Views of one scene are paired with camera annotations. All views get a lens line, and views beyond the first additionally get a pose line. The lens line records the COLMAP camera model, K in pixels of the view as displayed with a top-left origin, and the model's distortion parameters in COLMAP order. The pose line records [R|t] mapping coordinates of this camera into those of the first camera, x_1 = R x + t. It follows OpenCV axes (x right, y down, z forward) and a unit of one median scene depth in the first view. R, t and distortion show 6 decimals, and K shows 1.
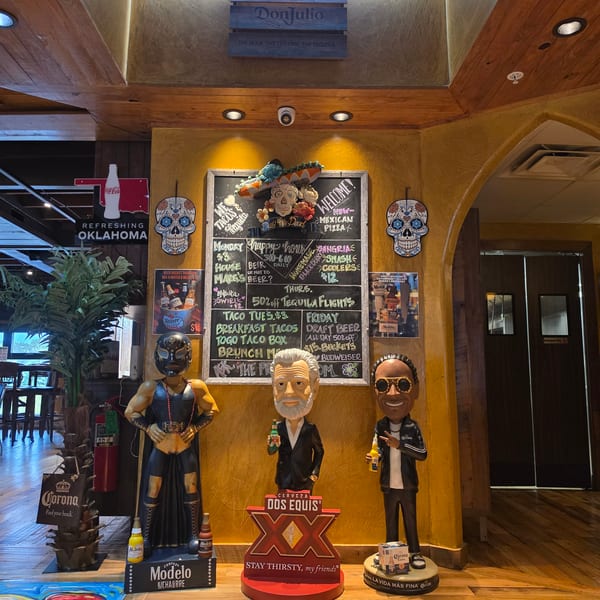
lens RADIAL K [[550.1, 0, 300.0], [0, 550.1, 300.0], [0, 0, 1]] dist [0.120946, -0.164028]
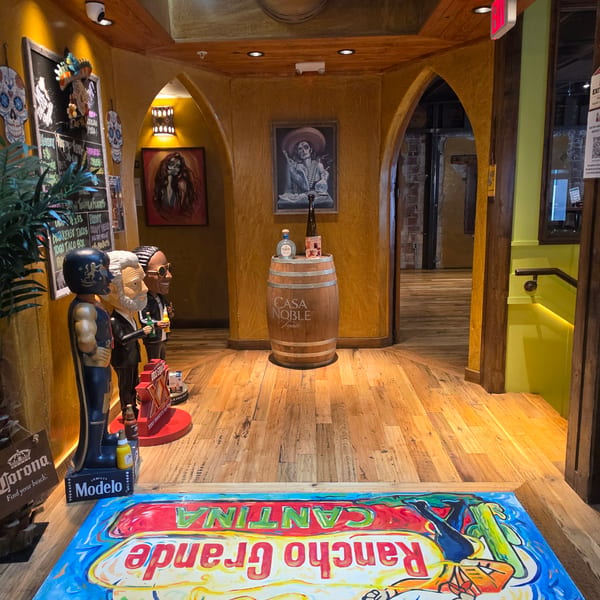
lens RADIAL K [[550.1, 0, 300.0], [0, 550.1, 300.0], [0, 0, 1]] dist [0.120946, -0.164028]
pose [[0.023036, -0.198015, 0.979928, -1.035301], [-0.106202, 0.974157, 0.199345, -0.072458], [-0.994078, -0.108663, 0.001411, 0.578909]]
